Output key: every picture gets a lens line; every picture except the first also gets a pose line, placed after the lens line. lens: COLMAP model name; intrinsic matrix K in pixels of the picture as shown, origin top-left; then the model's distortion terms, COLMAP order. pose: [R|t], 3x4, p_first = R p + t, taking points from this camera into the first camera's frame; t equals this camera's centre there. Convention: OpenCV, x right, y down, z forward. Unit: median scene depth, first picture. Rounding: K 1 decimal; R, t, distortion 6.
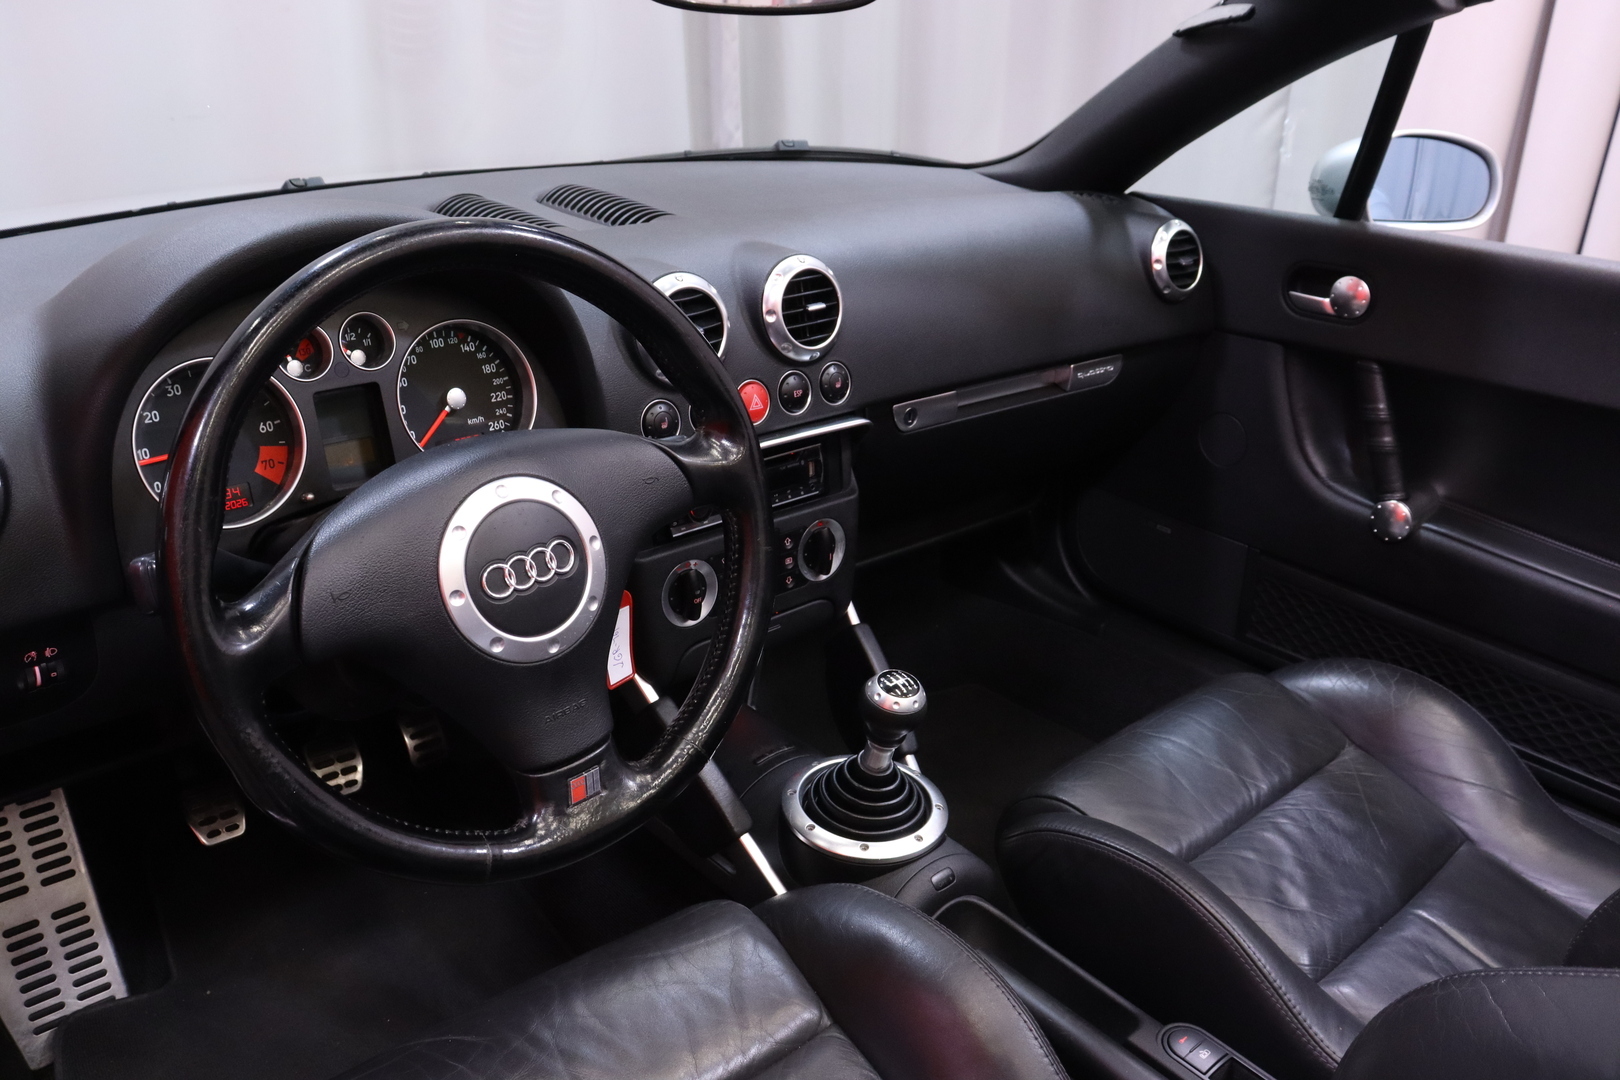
lens RADIAL K [[1306.2, 0, 810.0], [0, 1306.2, 540.0], [0, 0, 1]] dist [-0.196156, 0.200035]
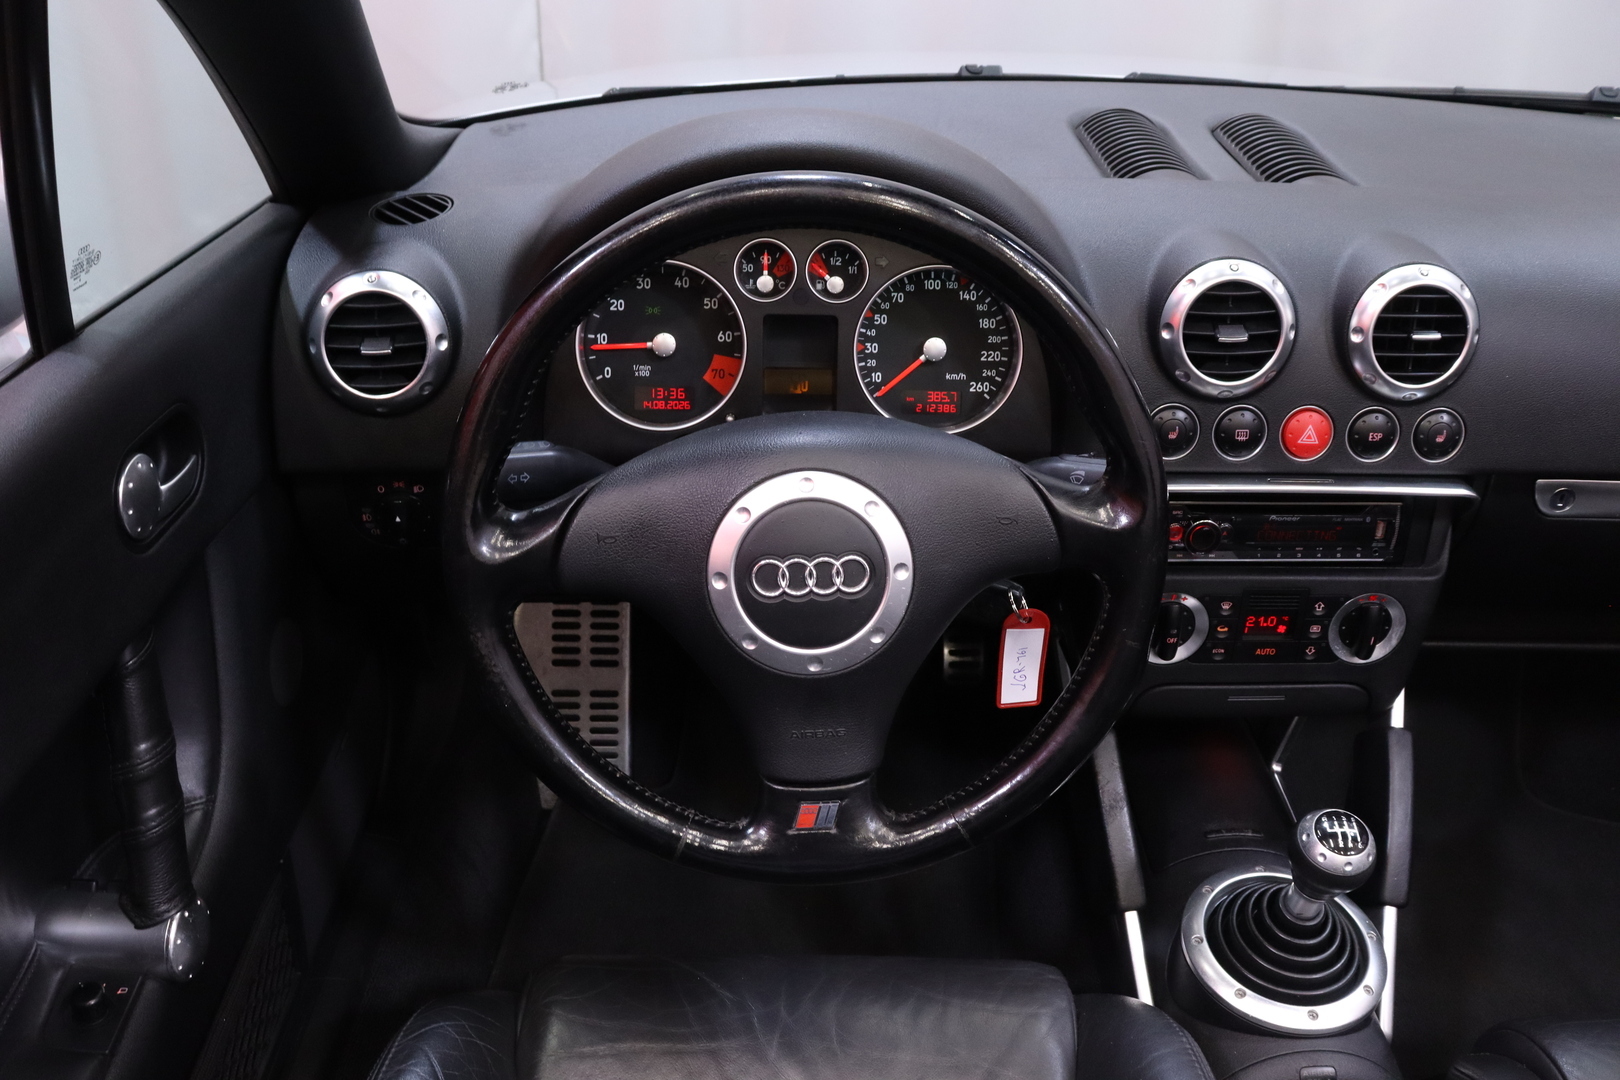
lens RADIAL K [[1306.1, 0, 810.0], [0, 1306.1, 540.0], [0, 0, 1]] dist [-0.177935, 0.148828]
pose [[0.751170, 0.314686, -0.580273, 0.202754], [-0.248911, 0.949196, 0.192537, -0.118216], [0.611381, -0.000192, 0.791336, 0.188307]]
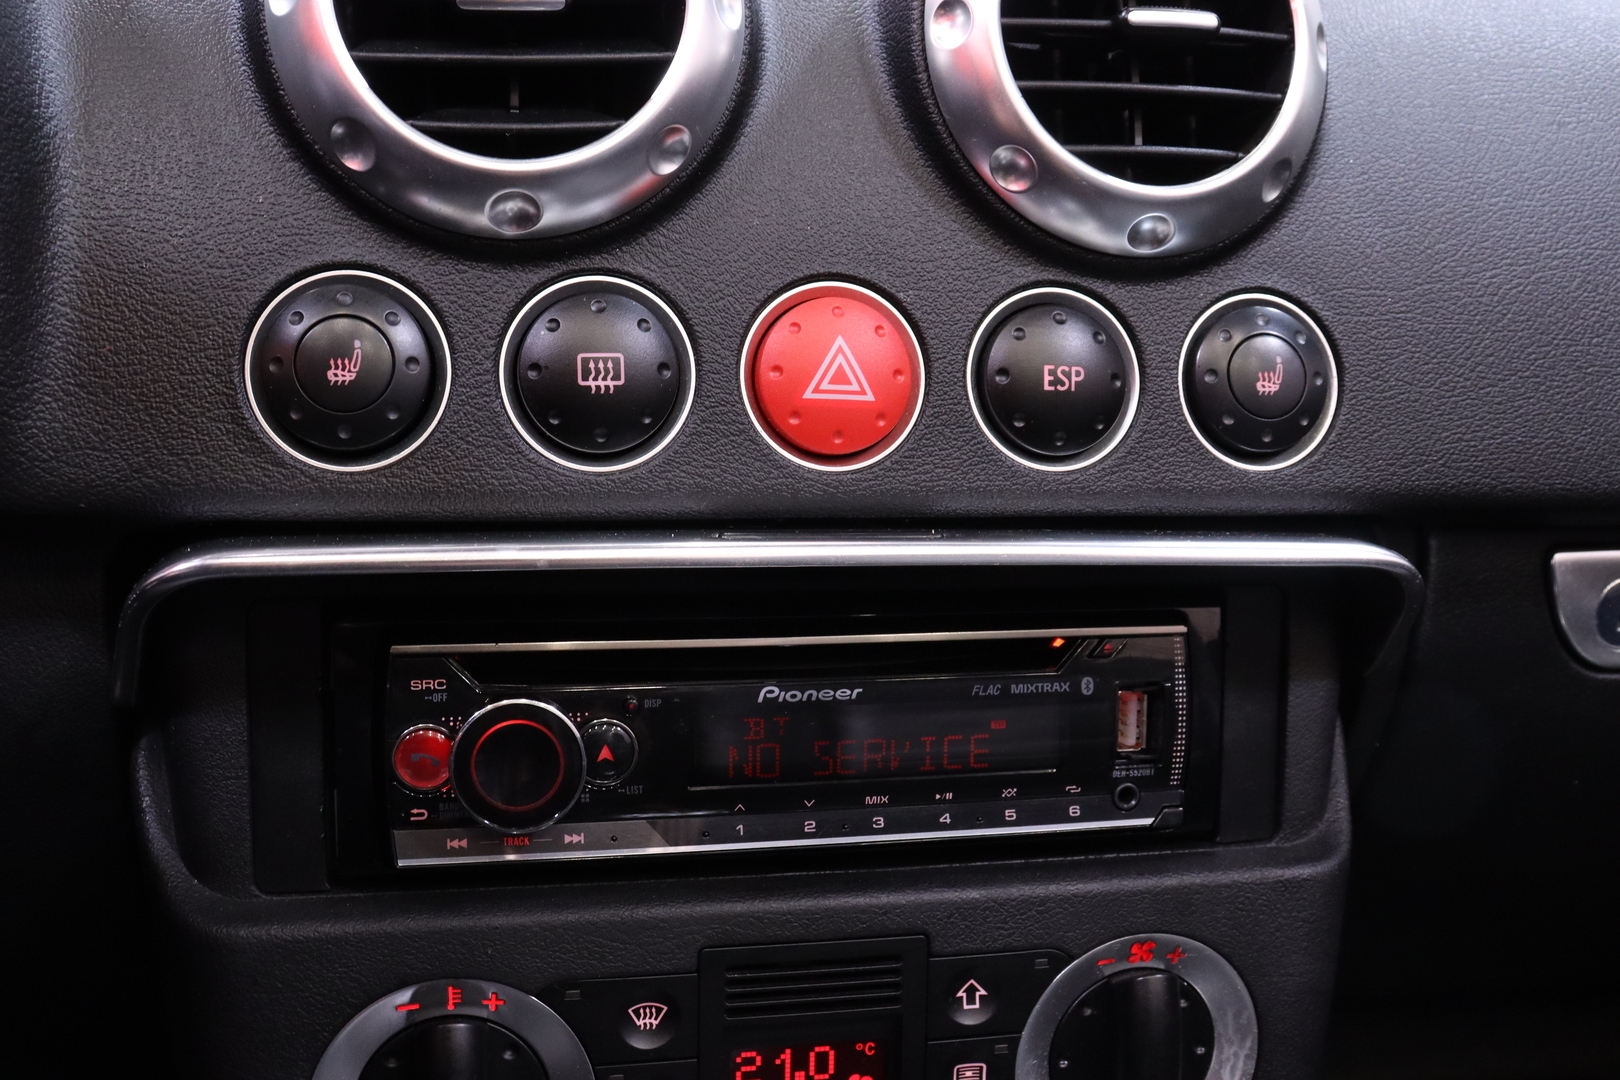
lens RADIAL K [[1577.3, 0, 810.0], [0, 1577.3, 540.0], [0, 0, 1]] dist [-0.069130, -0.000059]
pose [[0.873793, 0.095936, -0.476741, 0.092548], [-0.200573, 0.964176, -0.173596, -0.025207], [0.443008, 0.247308, 0.861732, 0.755383]]
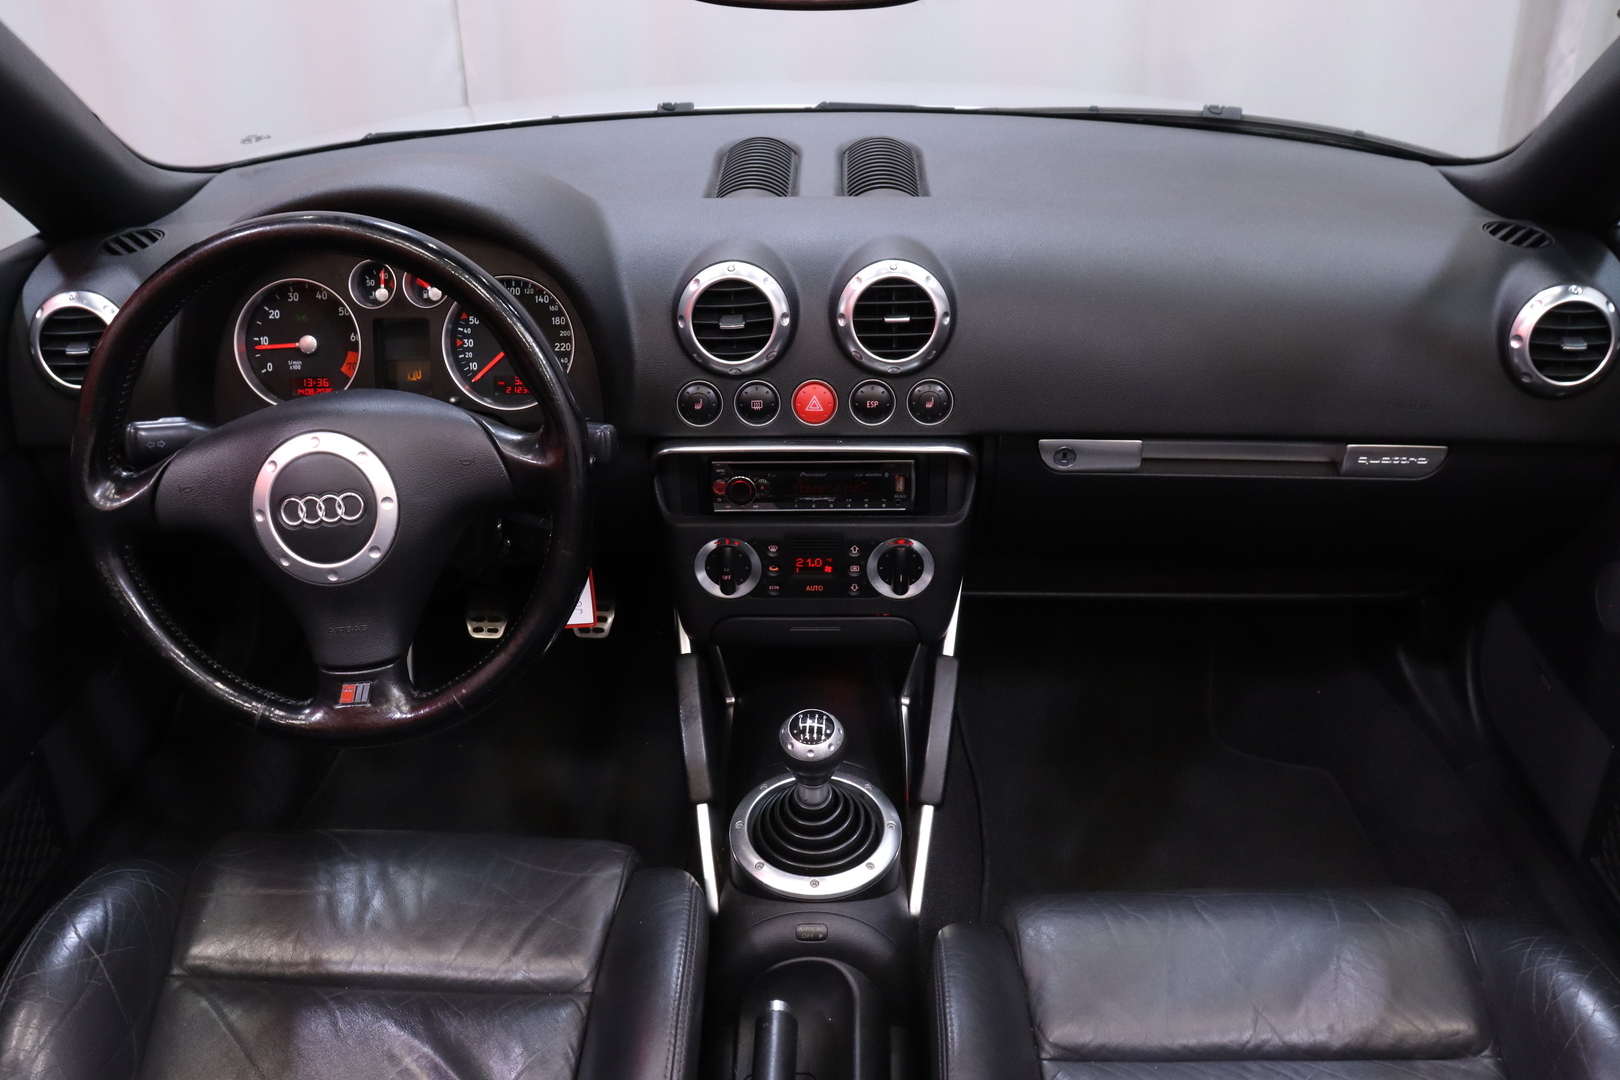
lens RADIAL K [[1306.2, 0, 810.0], [0, 1306.2, 540.0], [0, 0, 1]] dist [-0.196156, 0.200035]
pose [[0.732571, 0.303481, -0.609294, 0.577657], [-0.235496, 0.952832, 0.191449, -0.193337], [0.638656, 0.003237, 0.769486, 0.247714]]
